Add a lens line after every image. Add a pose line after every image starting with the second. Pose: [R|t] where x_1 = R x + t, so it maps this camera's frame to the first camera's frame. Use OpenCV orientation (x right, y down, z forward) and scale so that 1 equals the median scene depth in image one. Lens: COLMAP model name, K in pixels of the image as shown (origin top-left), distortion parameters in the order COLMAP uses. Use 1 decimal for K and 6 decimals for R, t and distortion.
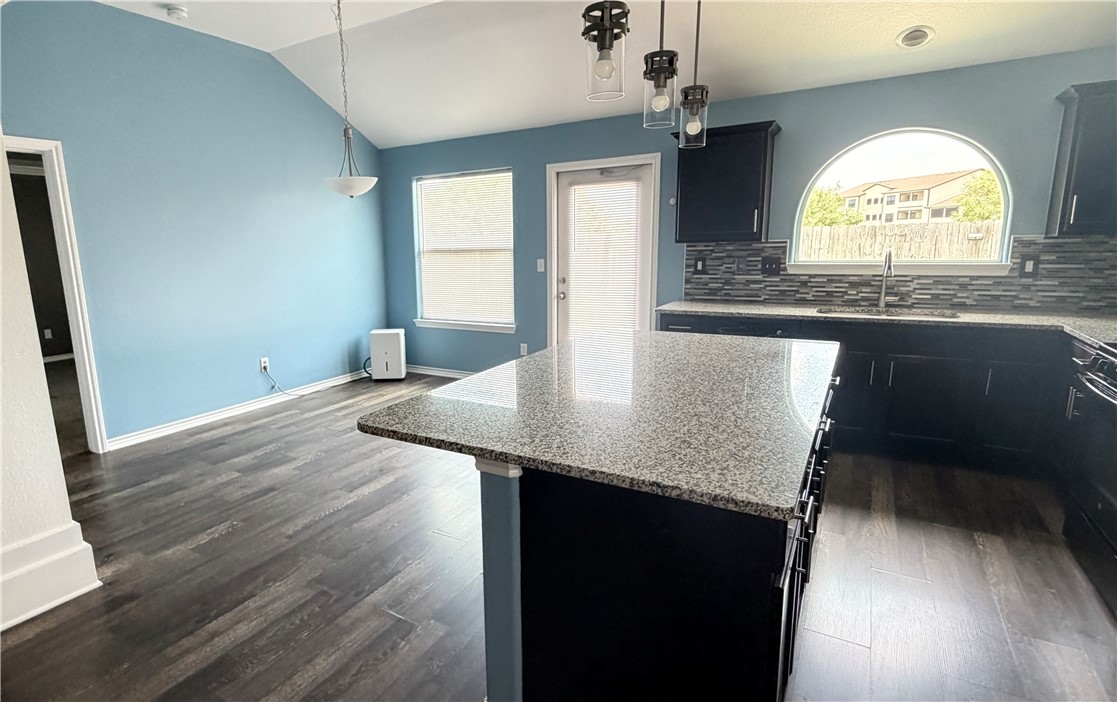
lens RADIAL K [[563.5, 0, 529.1], [0, 563.5, 354.4], [0, 0, 1]] dist [-0.009875, 0.000542]
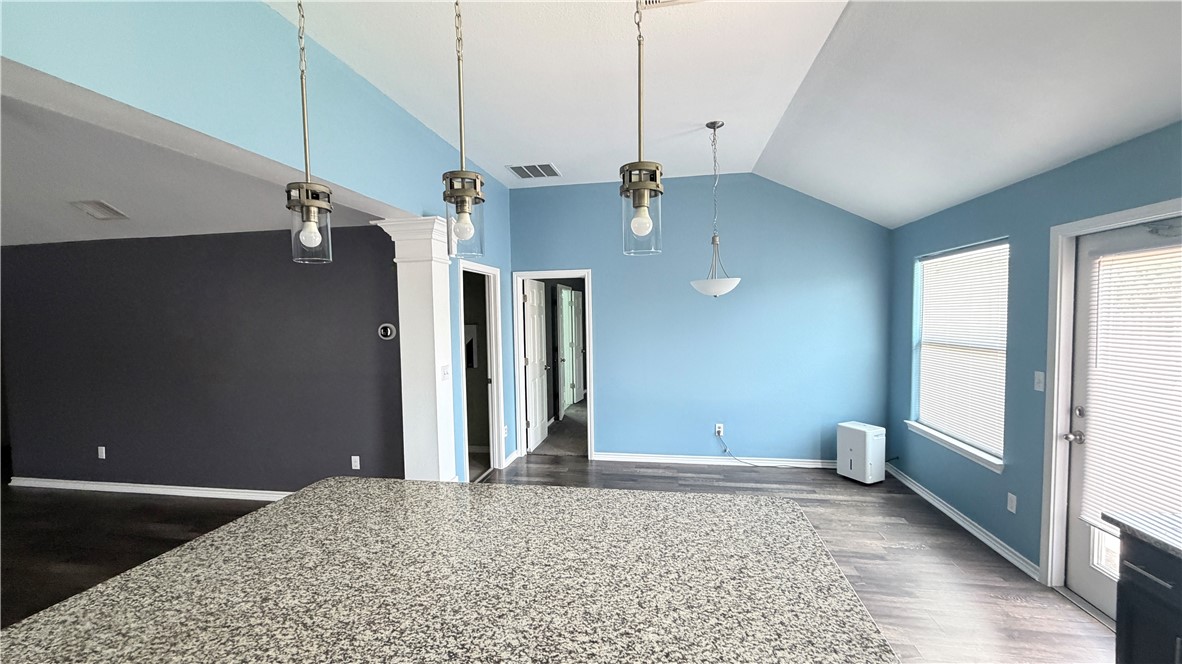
lens RADIAL K [[486.4, 0, 607.1], [0, 486.4, 327.9], [0, 0, 1]] dist [0.004374, 0.000656]
pose [[0.355035, 0.047442, -0.933648, 0.386413], [-0.178467, 0.983784, -0.017875, -0.129364], [0.917660, 0.172971, 0.357744, 0.369991]]
